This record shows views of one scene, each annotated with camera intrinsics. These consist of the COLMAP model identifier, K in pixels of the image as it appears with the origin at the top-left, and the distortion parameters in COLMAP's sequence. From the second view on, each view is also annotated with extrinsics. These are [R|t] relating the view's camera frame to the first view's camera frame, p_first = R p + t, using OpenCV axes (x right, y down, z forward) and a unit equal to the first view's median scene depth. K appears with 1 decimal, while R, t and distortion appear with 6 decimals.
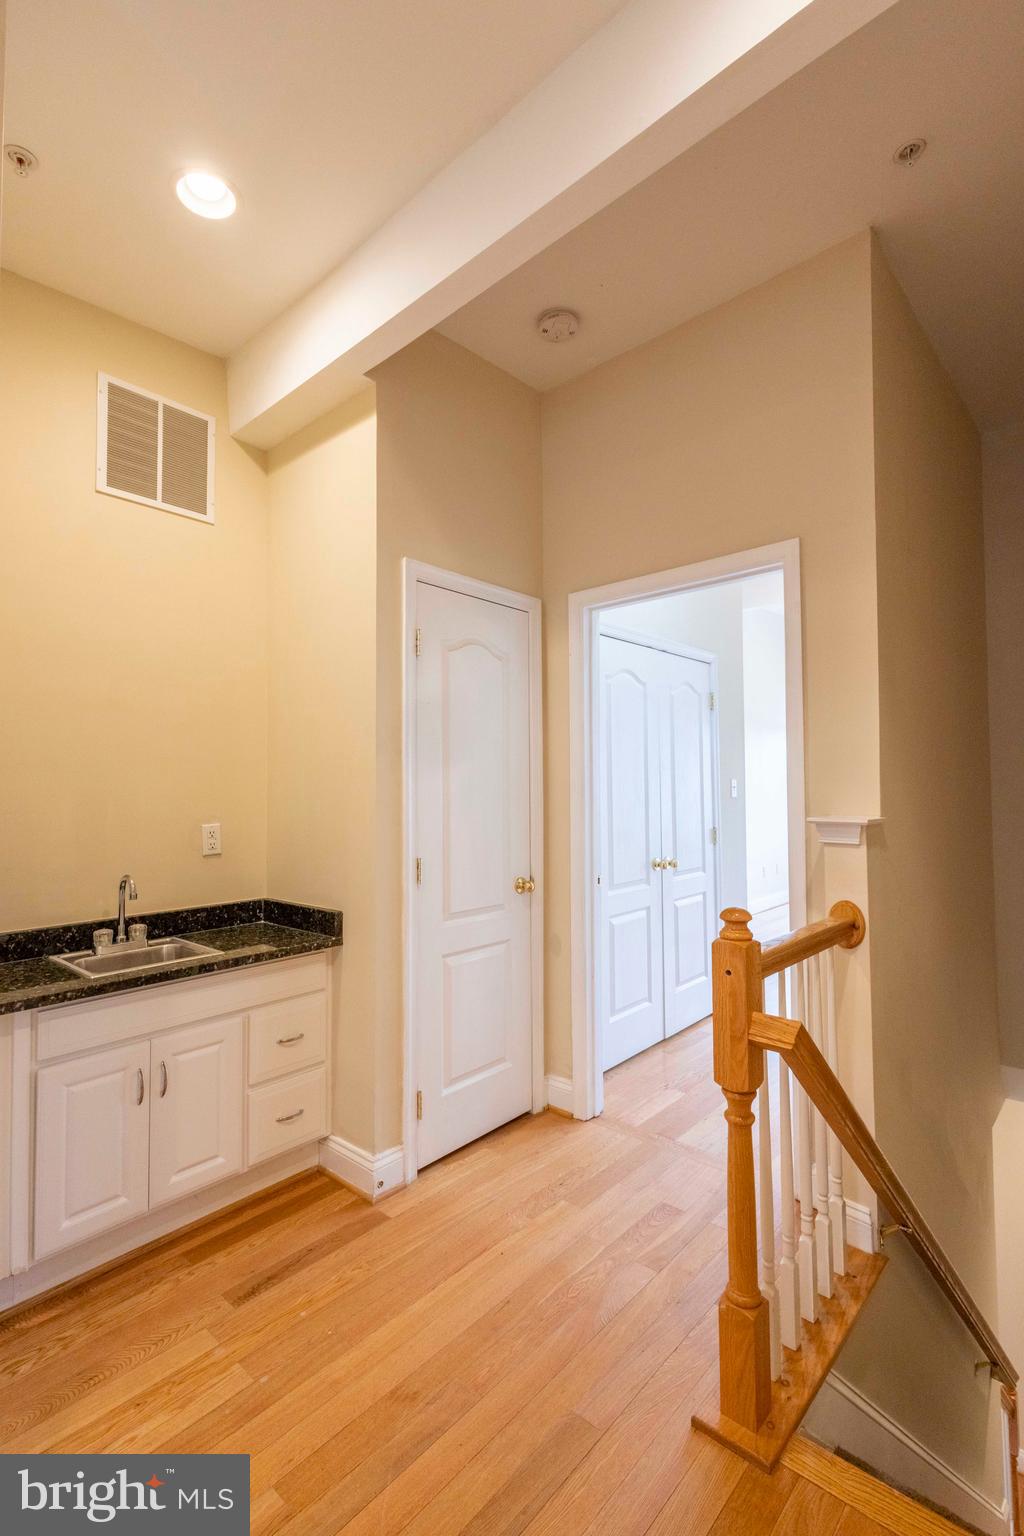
lens RADIAL K [[704.9, 0, 512.8], [0, 704.9, 764.4], [0, 0, 1]] dist [0.002037, -0.000324]
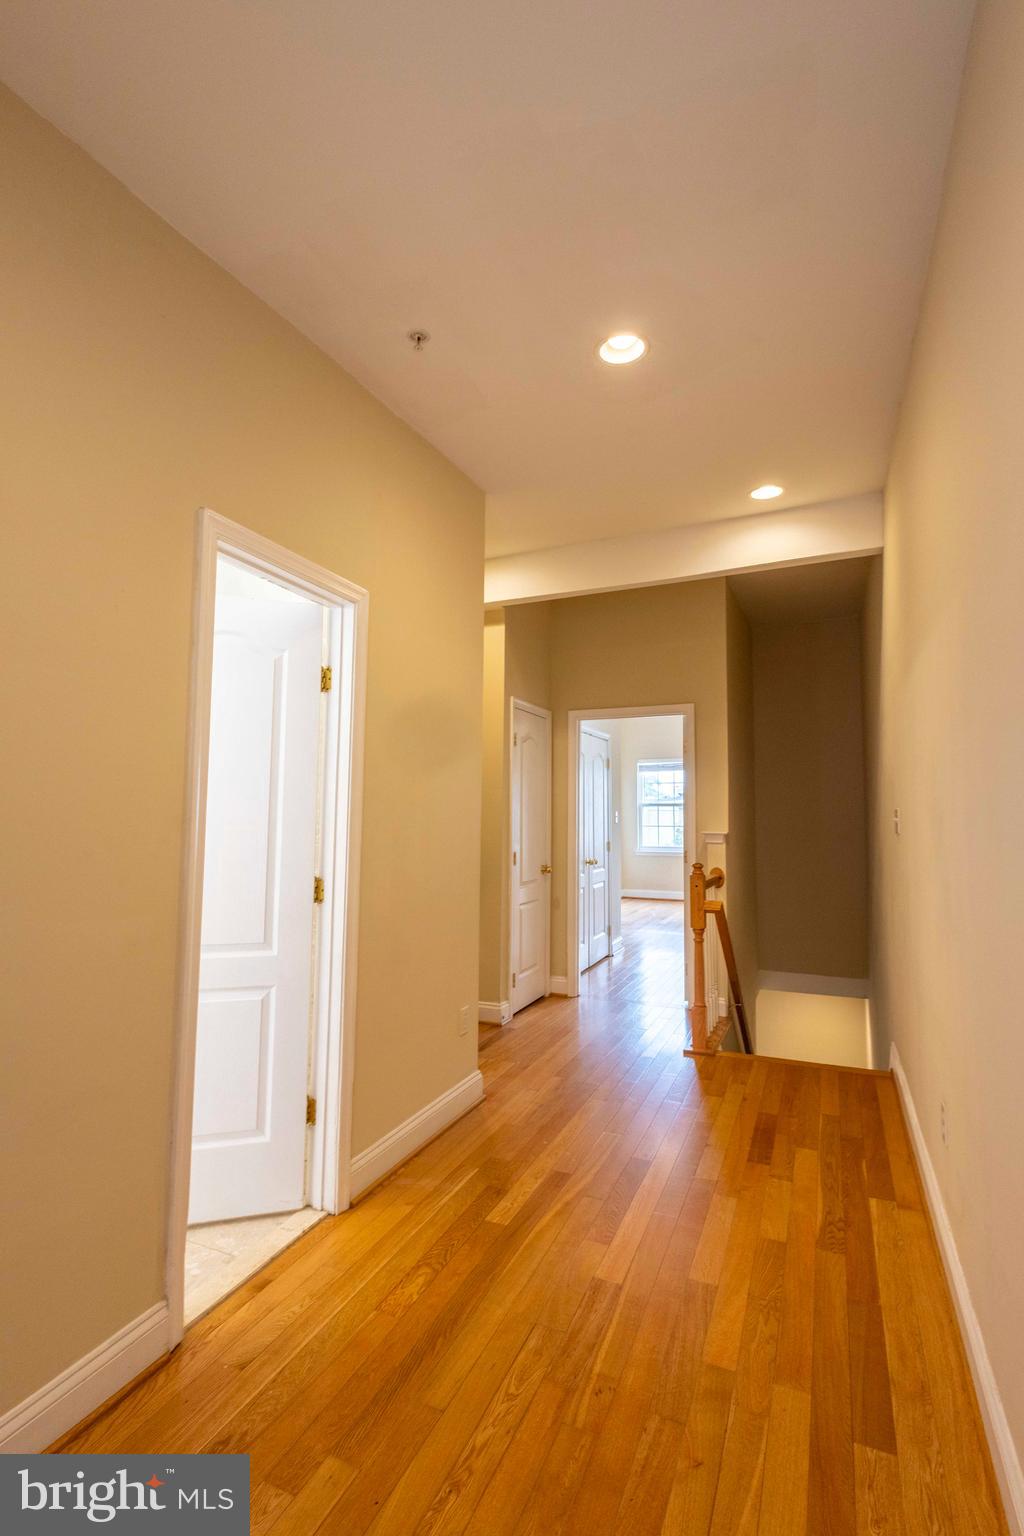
lens RADIAL K [[704.9, 0, 511.5], [0, 704.9, 769.1], [0, 0, 1]] dist [0.002037, -0.000324]
pose [[0.952957, 0.032197, 0.301390, -0.681376], [-0.023287, 0.999180, -0.033108, -0.028871], [-0.302209, 0.024532, 0.952926, -0.783442]]
